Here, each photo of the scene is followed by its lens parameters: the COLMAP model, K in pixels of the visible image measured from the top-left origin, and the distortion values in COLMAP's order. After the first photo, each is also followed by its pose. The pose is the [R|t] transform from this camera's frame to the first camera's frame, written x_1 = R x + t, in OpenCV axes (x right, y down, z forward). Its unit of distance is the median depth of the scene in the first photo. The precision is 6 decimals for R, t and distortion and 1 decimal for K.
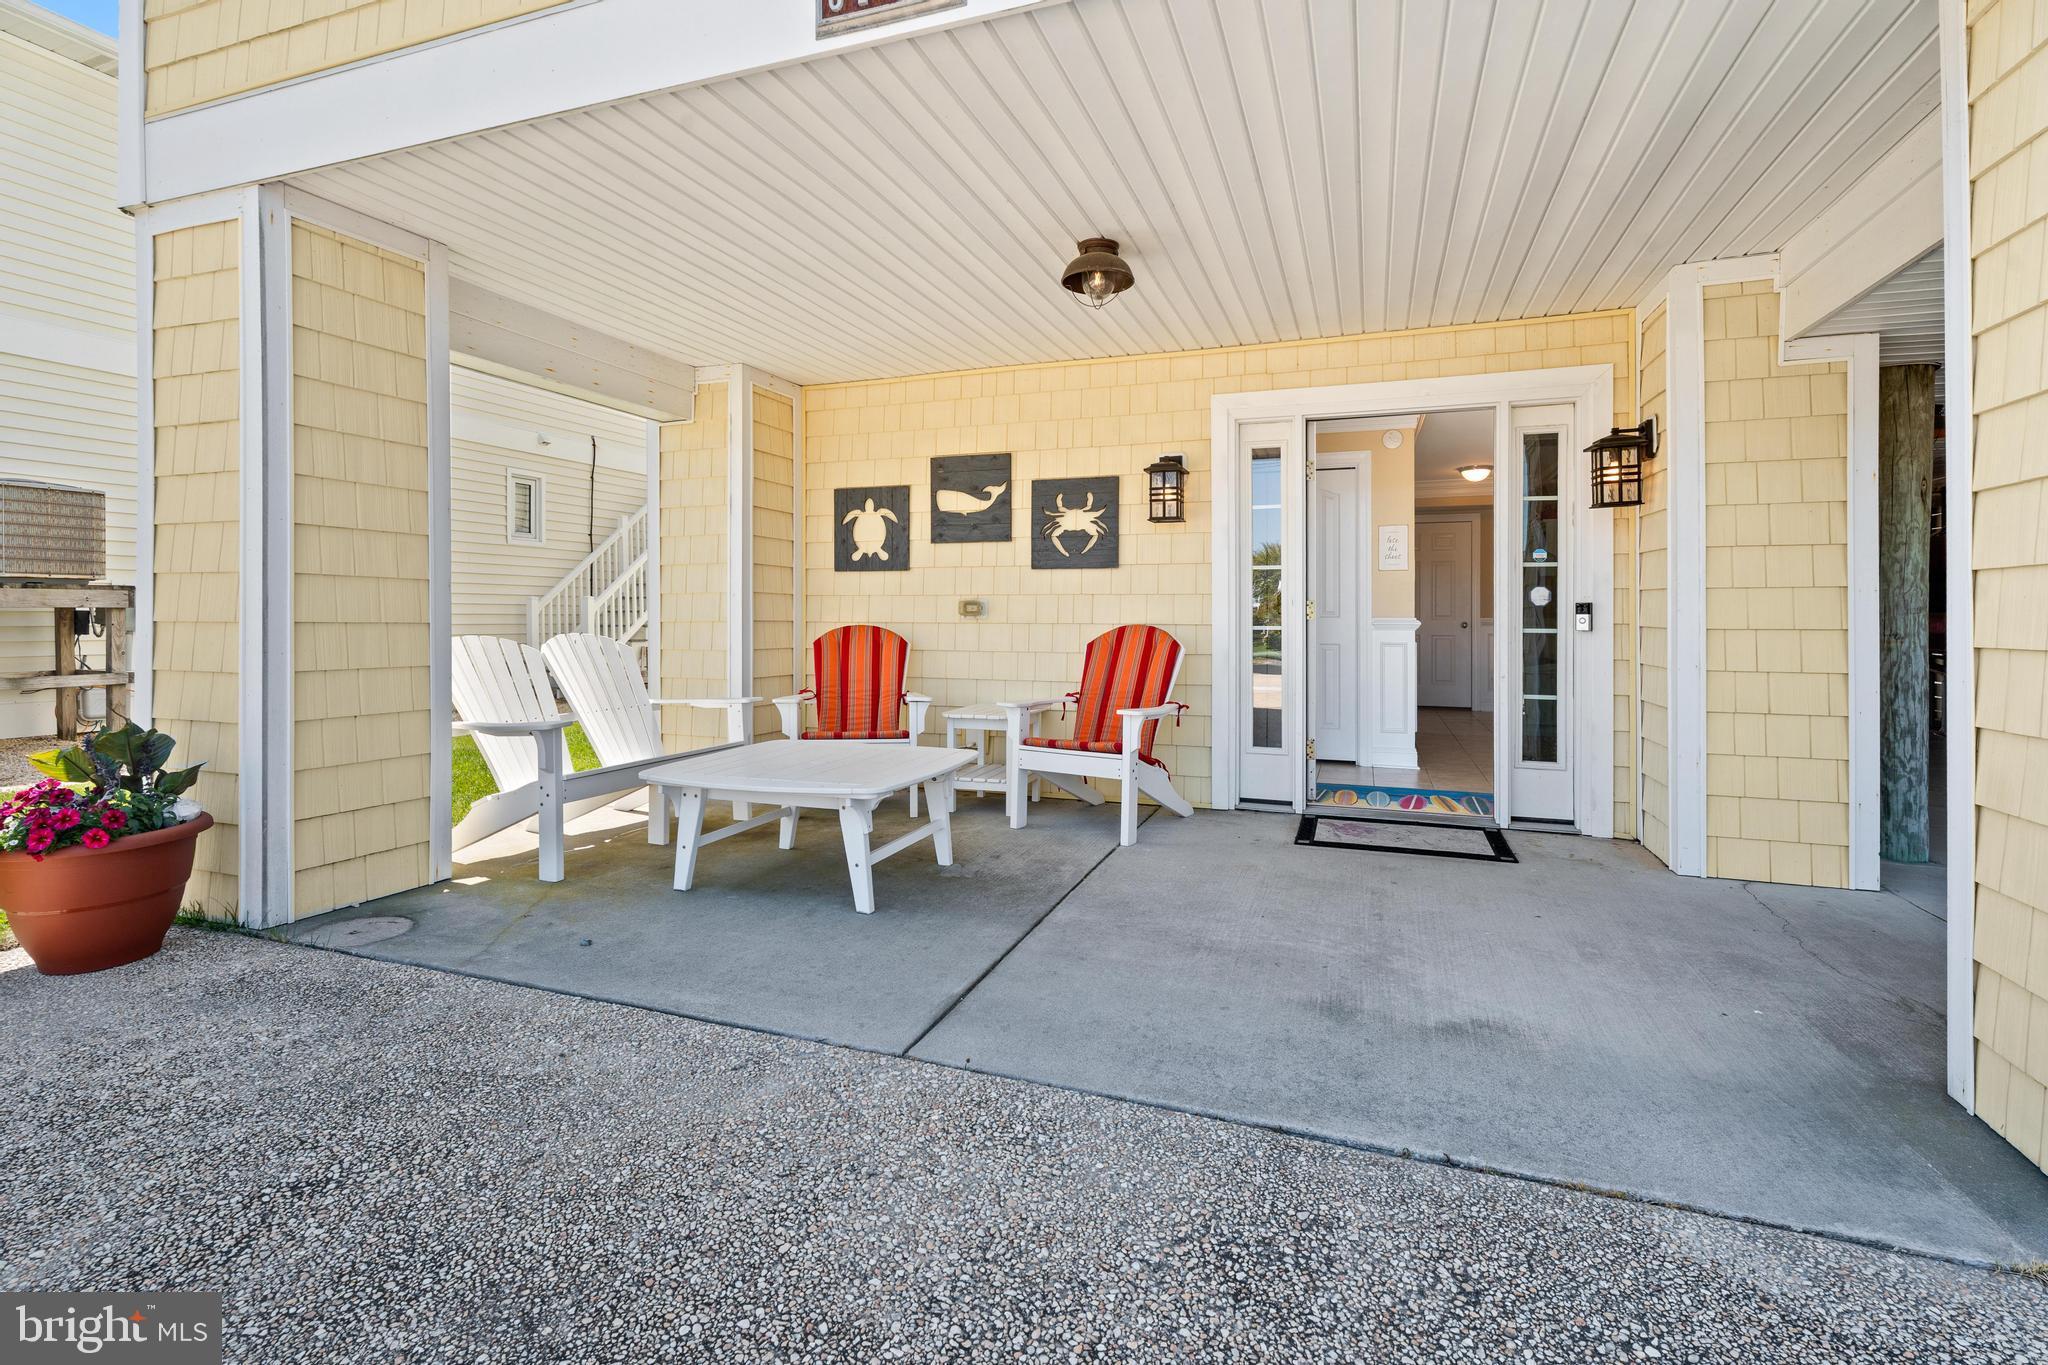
lens RADIAL K [[944.0, 0, 1026.1], [0, 944.0, 593.6], [0, 0, 1]] dist [0.002140, 0.000157]
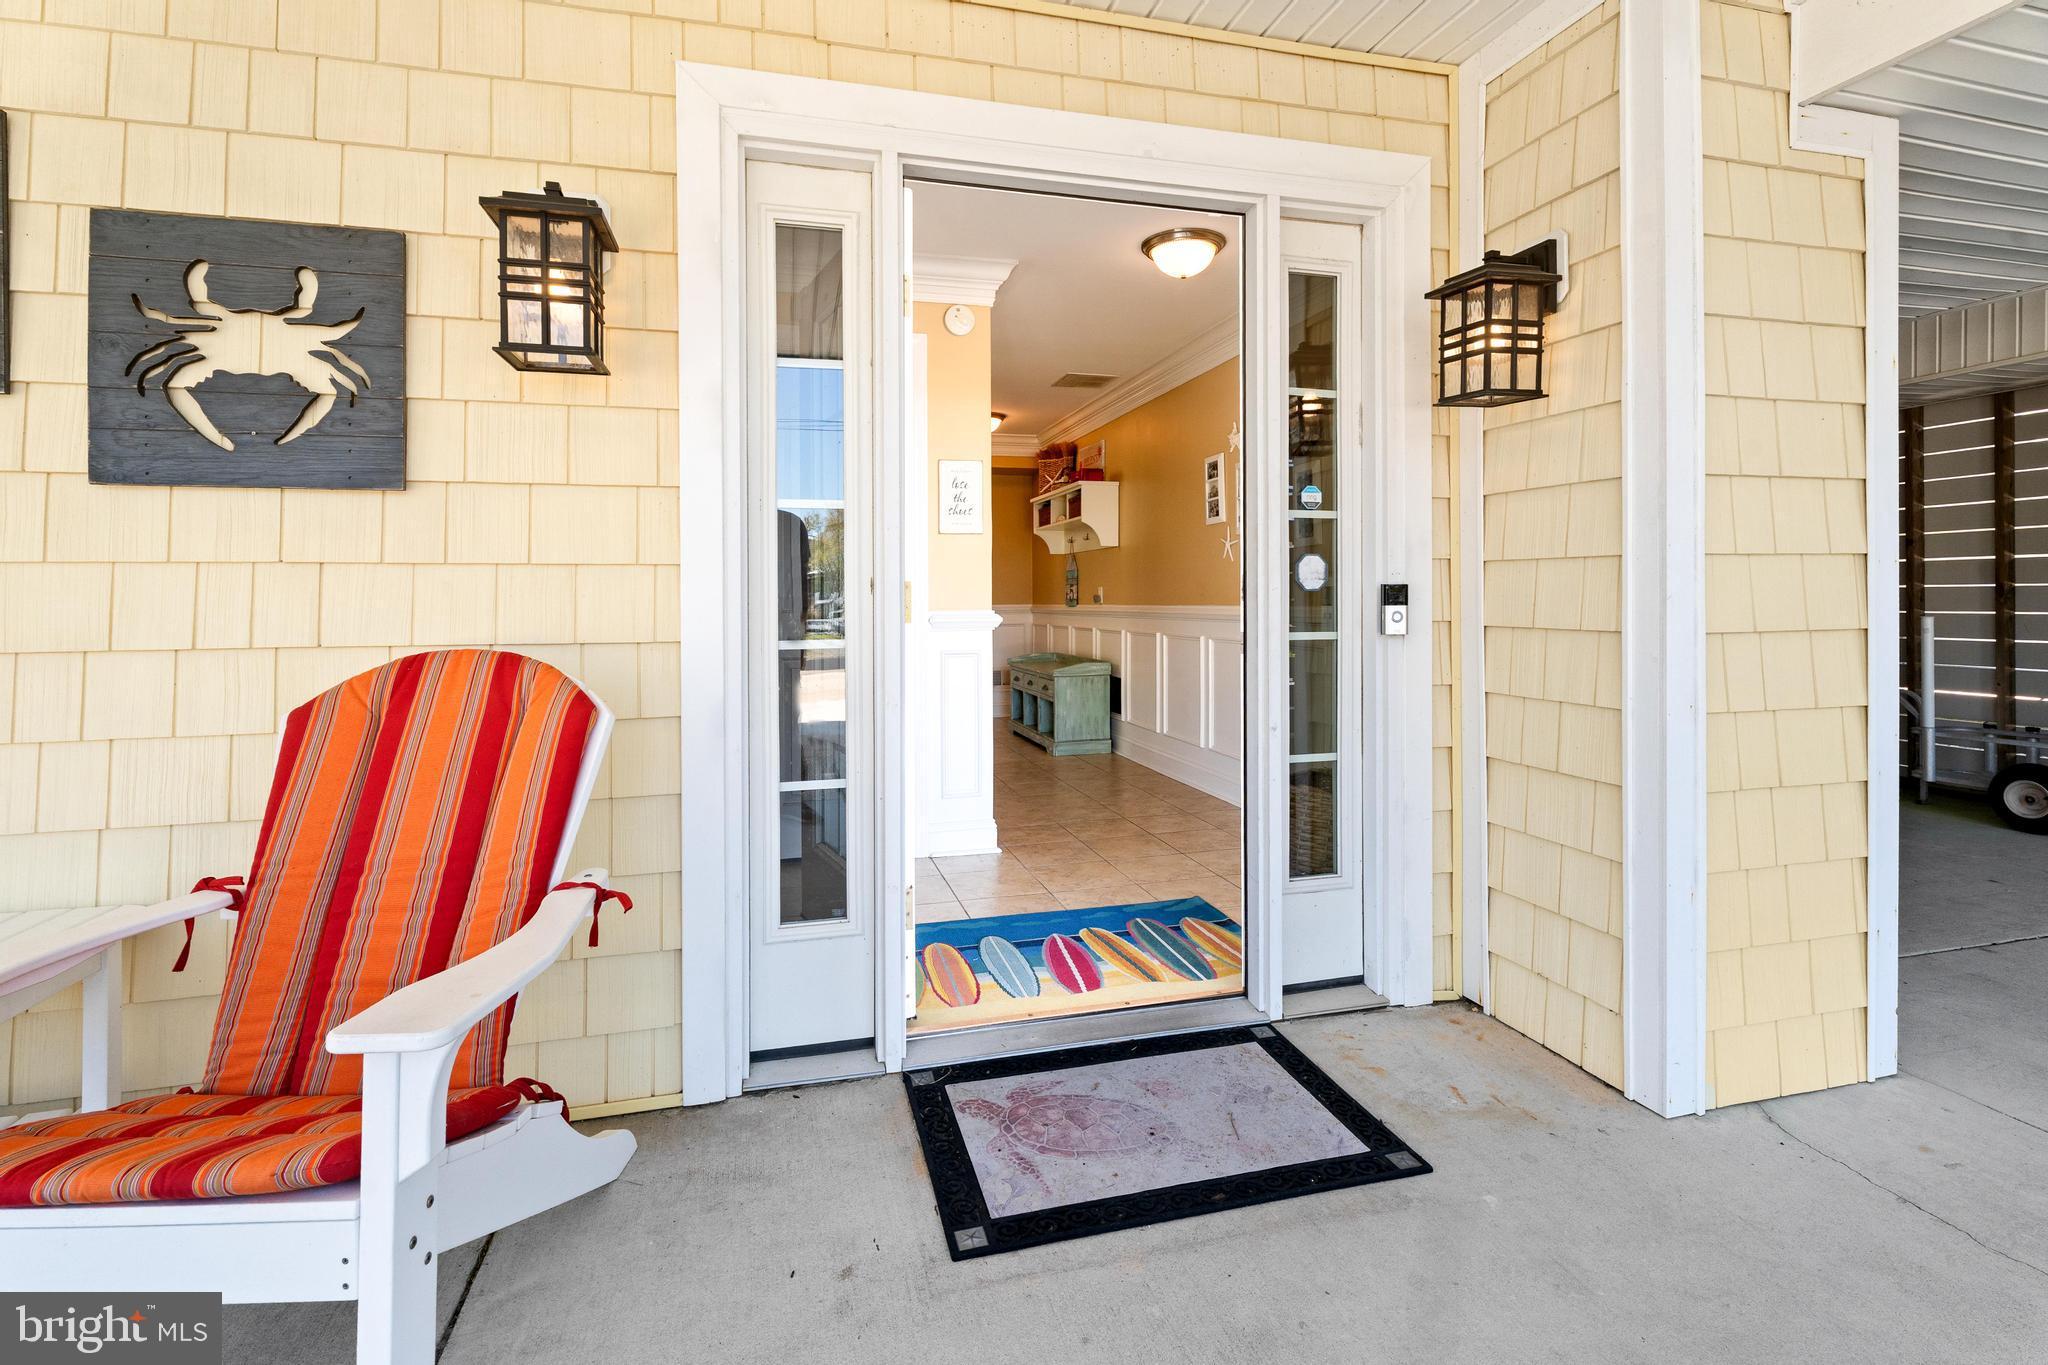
lens RADIAL K [[944.0, 0, 1026.1], [0, 944.0, 593.6], [0, 0, 1]] dist [0.002140, 0.000157]
pose [[0.821192, -0.006343, 0.570617, 0.091862], [-0.001137, 0.999918, 0.012752, 0.007786], [-0.570651, -0.011121, 0.821117, 0.608086]]
